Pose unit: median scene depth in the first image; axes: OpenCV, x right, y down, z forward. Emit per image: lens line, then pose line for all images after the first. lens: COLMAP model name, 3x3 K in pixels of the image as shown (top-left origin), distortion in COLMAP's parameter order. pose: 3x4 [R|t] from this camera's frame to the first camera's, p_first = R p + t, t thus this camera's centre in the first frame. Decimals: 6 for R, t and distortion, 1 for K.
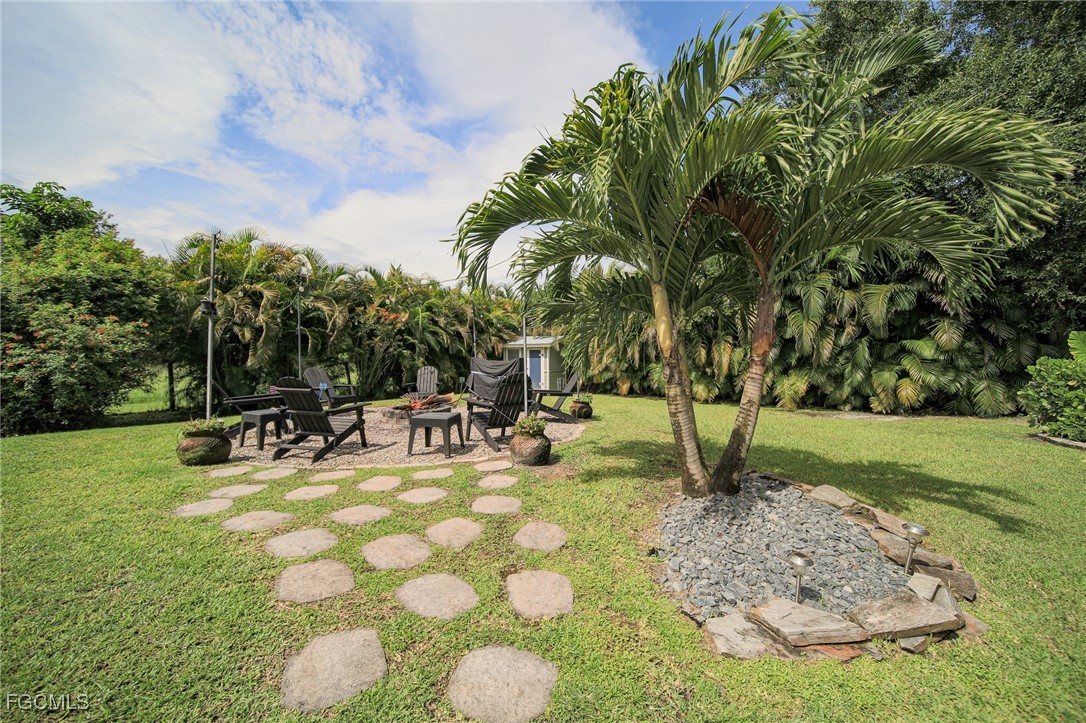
lens RADIAL K [[412.1, 0, 543.0], [0, 412.1, 361.5], [0, 0, 1]] dist [-0.003728, -0.000164]
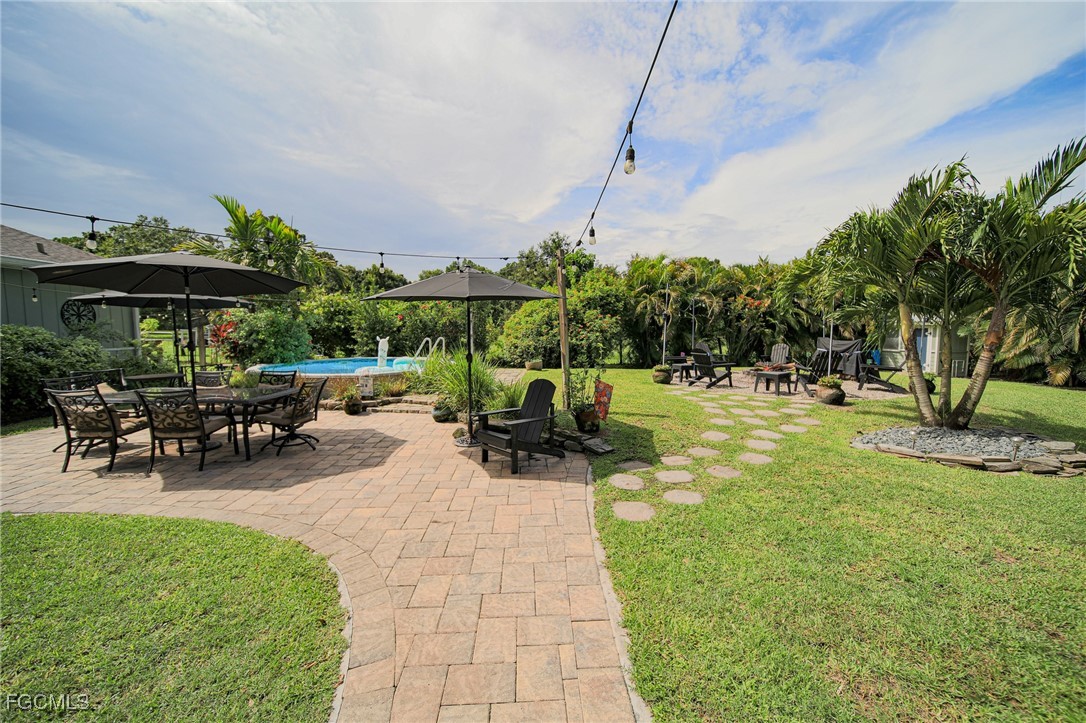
lens RADIAL K [[428.5, 0, 544.7], [0, 428.5, 349.2], [0, 0, 1]] dist [-0.010699, -0.000030]
pose [[0.678776, 0.038062, -0.733358, 0.183554], [-0.012782, 0.999117, 0.040025, -0.013064], [0.734234, -0.017794, 0.678663, -0.422642]]
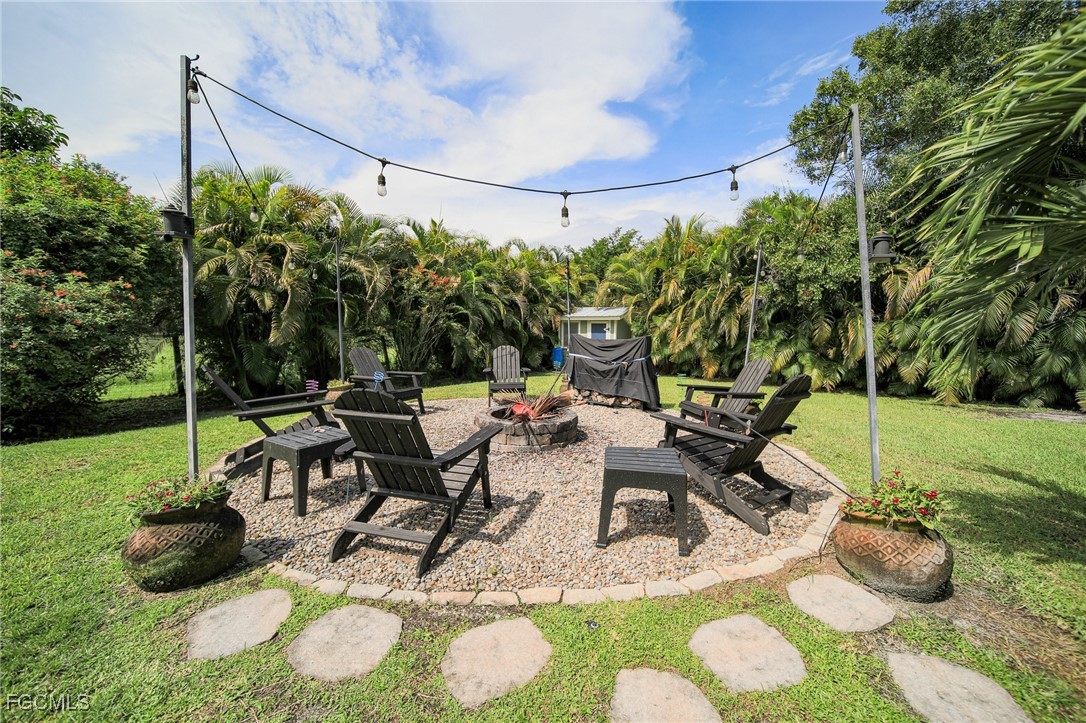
lens RADIAL K [[418.2, 0, 546.8], [0, 418.2, 358.4], [0, 0, 1]] dist [-0.009229, 0.000147]
pose [[0.999230, 0.010633, -0.037754, -0.145416], [-0.008434, 0.998285, 0.057936, -0.007411], [0.038305, -0.057573, 0.997606, 0.206769]]
